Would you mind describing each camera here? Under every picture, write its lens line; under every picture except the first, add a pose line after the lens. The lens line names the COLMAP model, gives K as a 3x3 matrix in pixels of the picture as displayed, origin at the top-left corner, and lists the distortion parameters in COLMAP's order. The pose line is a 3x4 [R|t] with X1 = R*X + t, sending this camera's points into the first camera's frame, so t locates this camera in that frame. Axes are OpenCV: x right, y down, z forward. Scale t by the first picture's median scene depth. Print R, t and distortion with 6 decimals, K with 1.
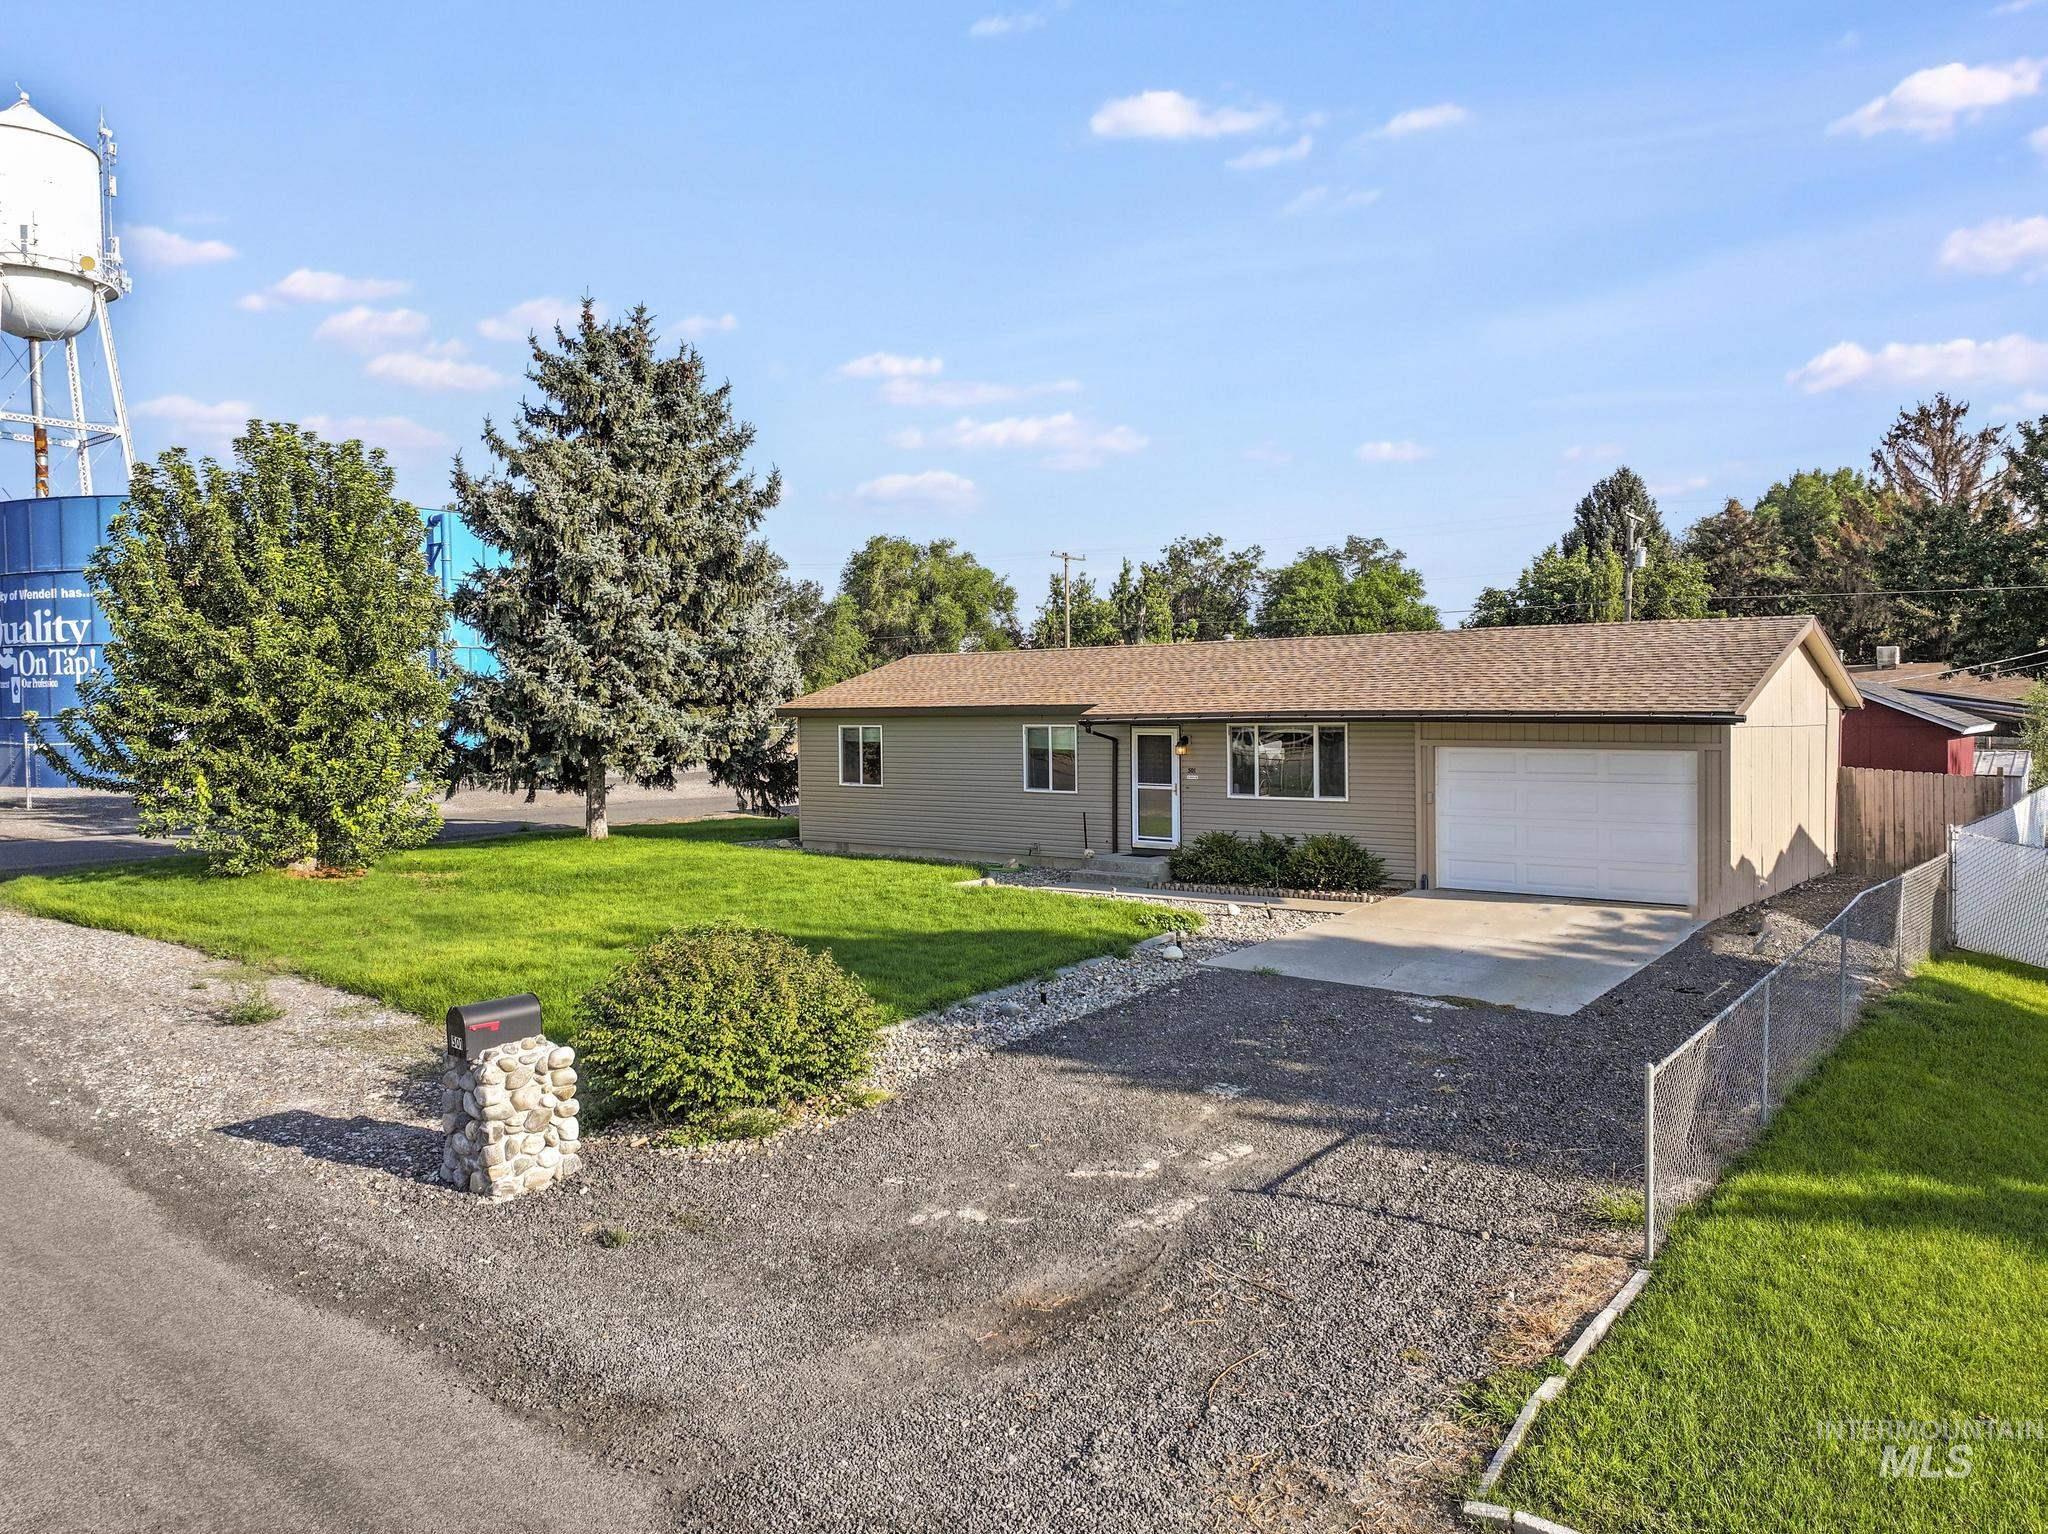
lens RADIAL K [[1427.7, 0, 1023.2], [0, 1427.7, 791.2], [0, 0, 1]] dist [0.004218, 0.001204]
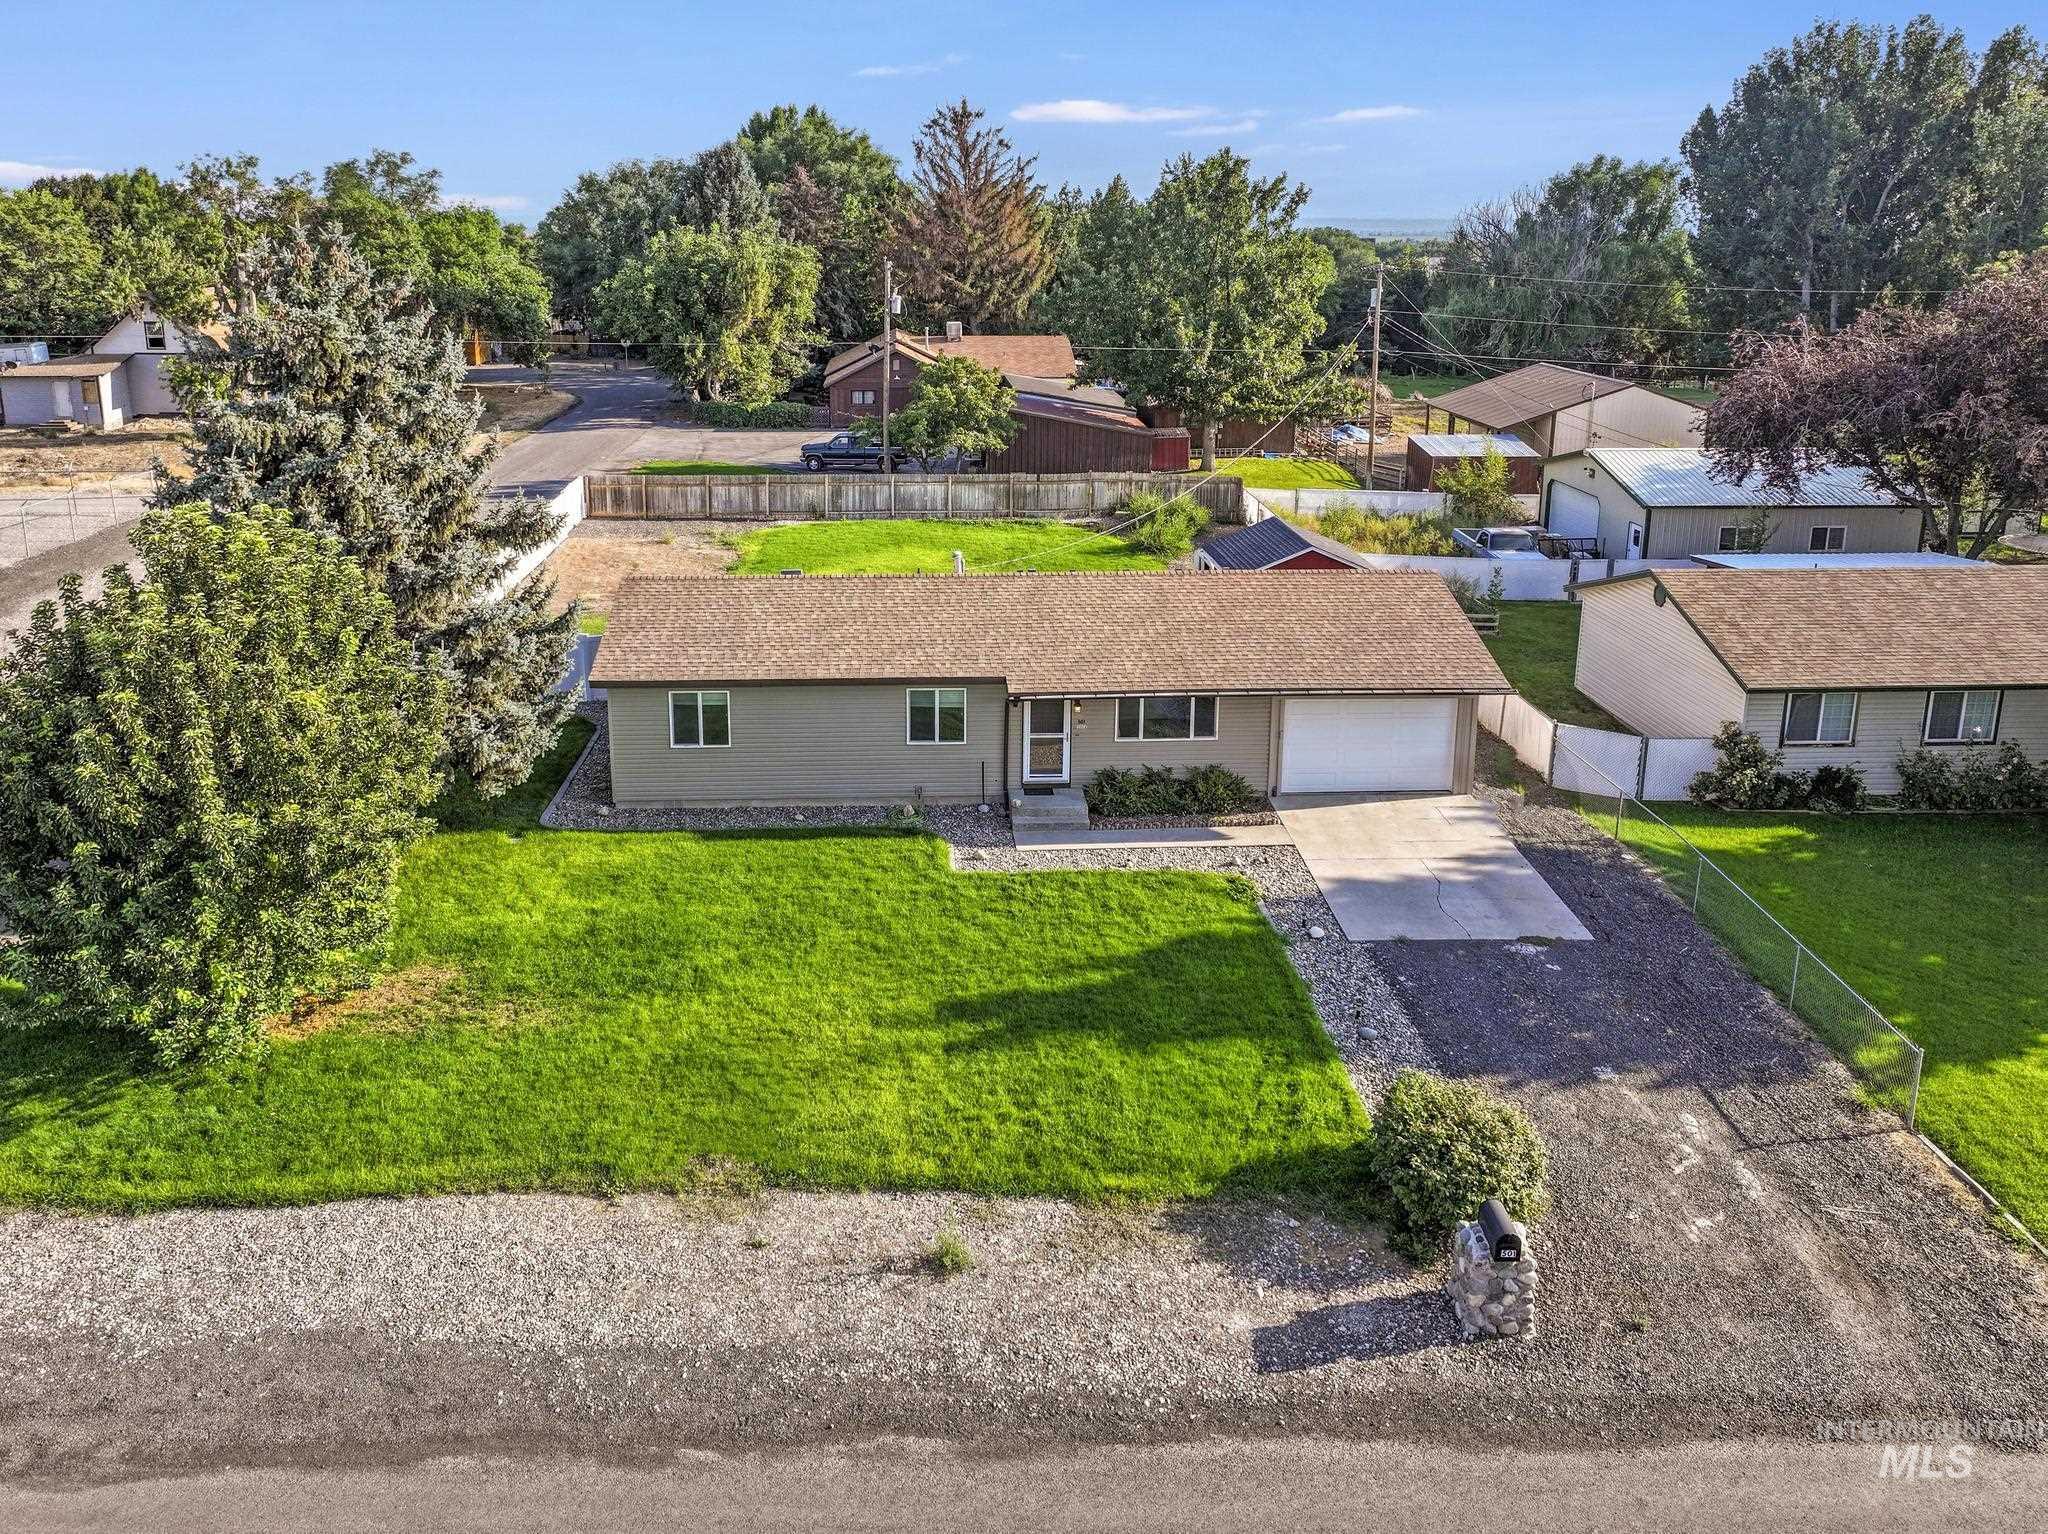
lens RADIAL K [[1492.9, 0, 968.8], [0, 1492.9, 593.6], [0, 0, 1]] dist [0.002109, 0.007170]
pose [[0.748980, -0.141762, 0.647249, -0.782640], [0.027021, 0.982567, 0.183937, -0.366689], [-0.662041, -0.120276, 0.739754, 0.125005]]
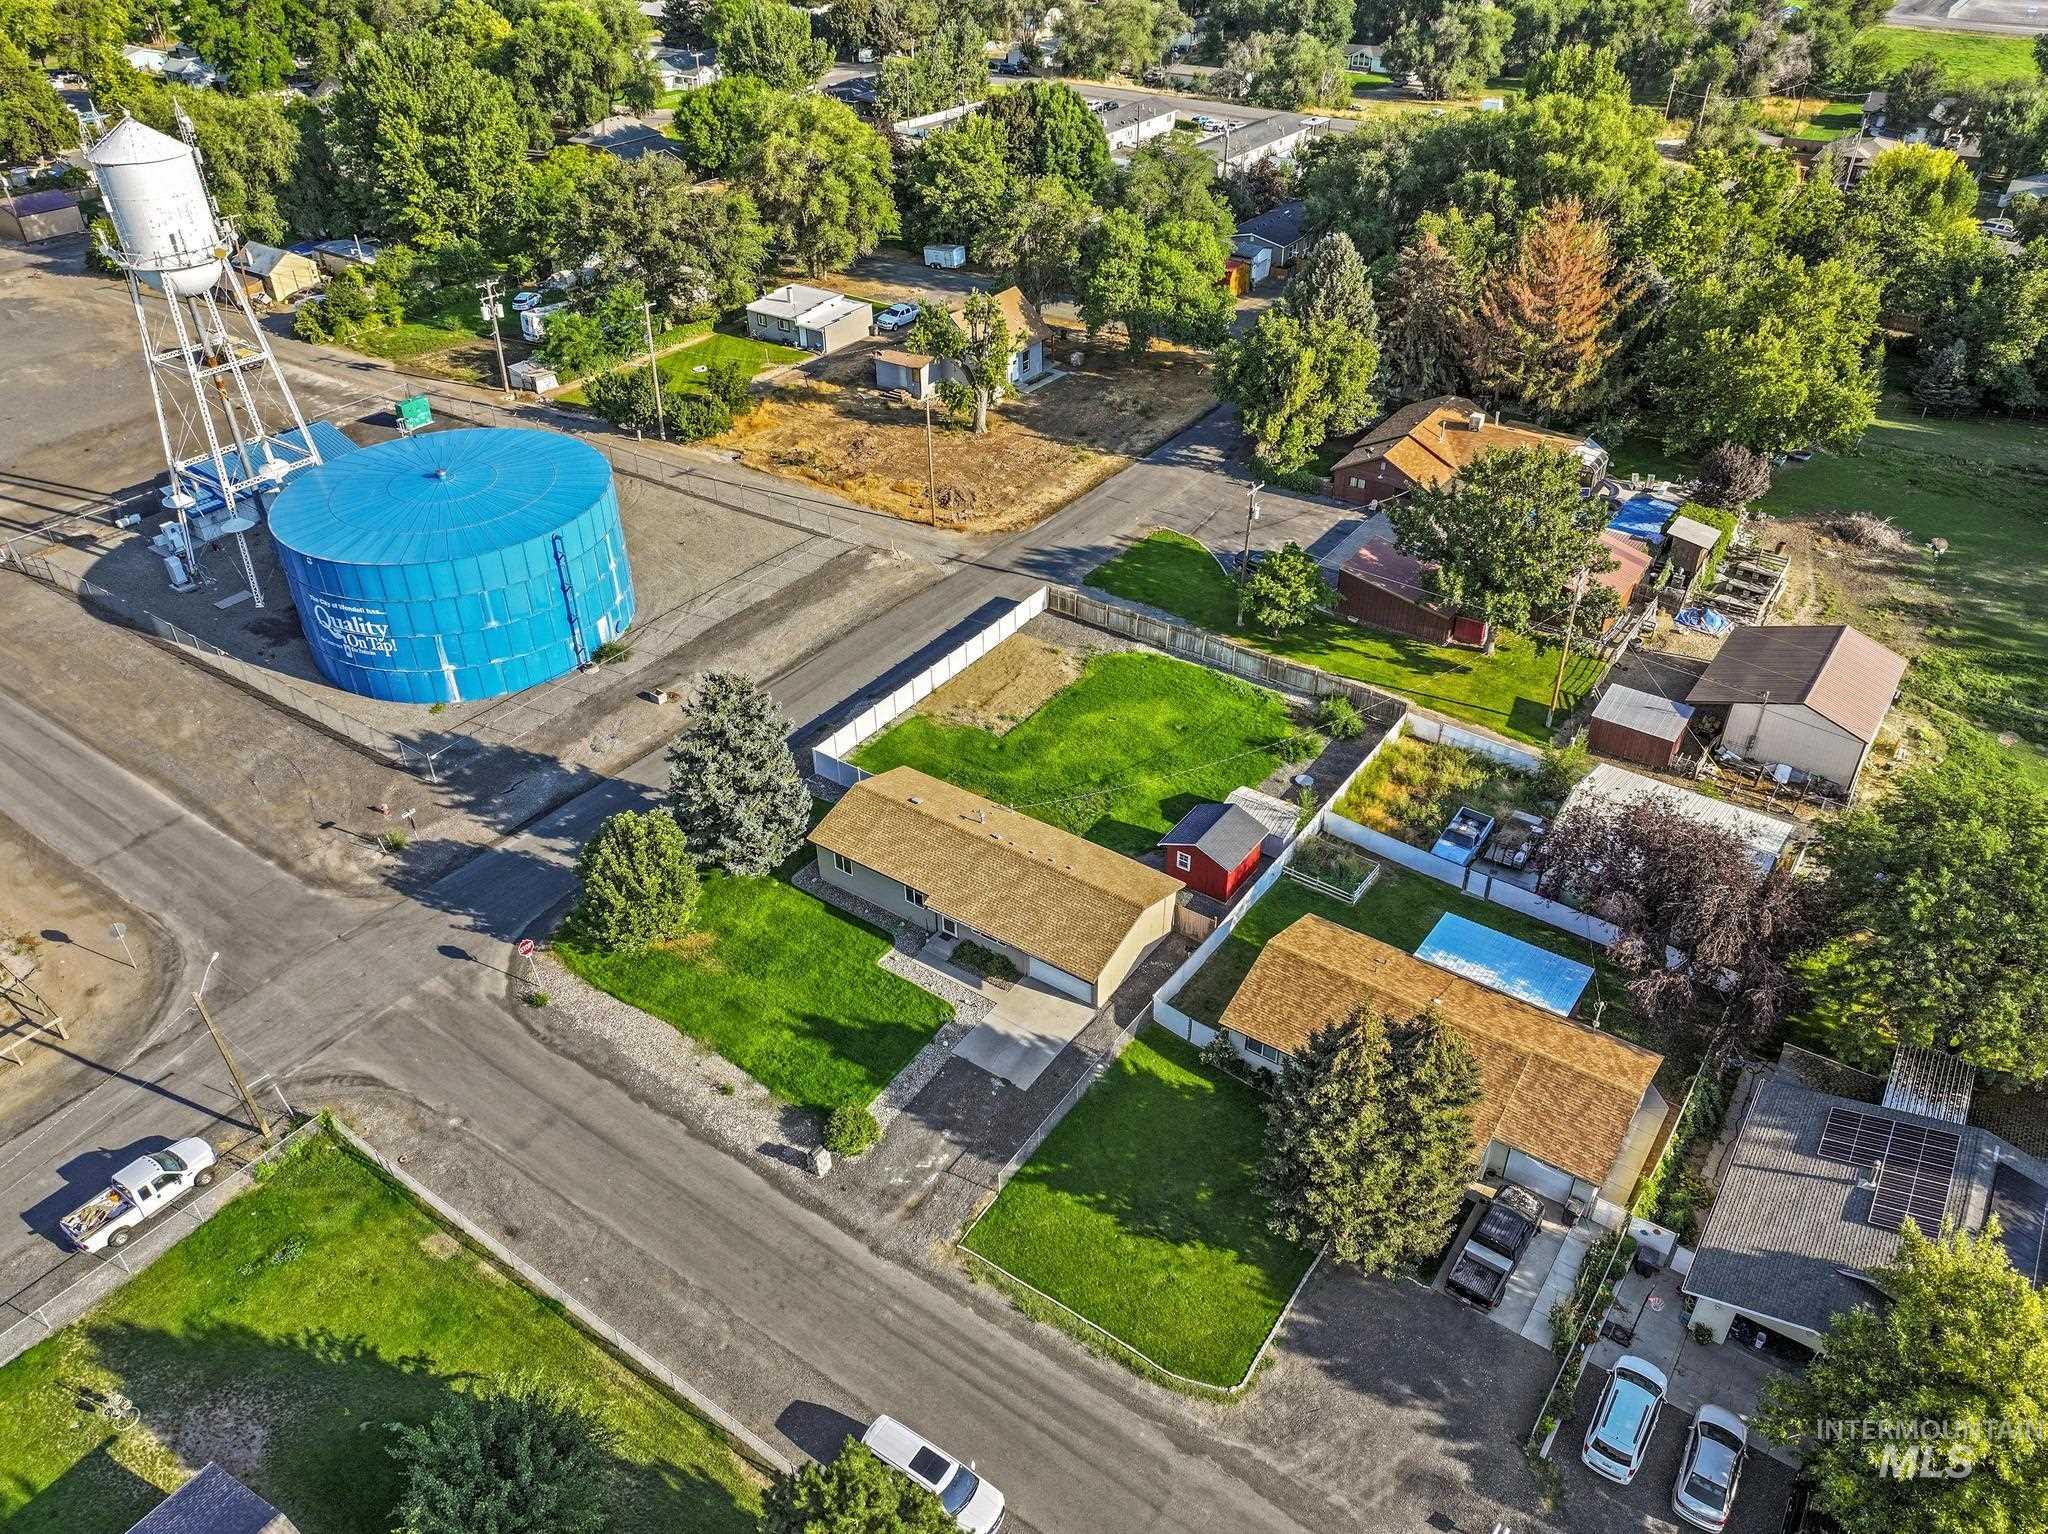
lens RADIAL K [[1439.8, 0, 1028.2], [0, 1439.8, 762.8], [0, 0, 1]] dist [0.003950, 0.005190]
pose [[0.997318, -0.033105, 0.065280, 0.072248], [-0.005575, 0.854930, 0.518714, -1.906144], [-0.072982, -0.517686, 0.852452, -1.458465]]
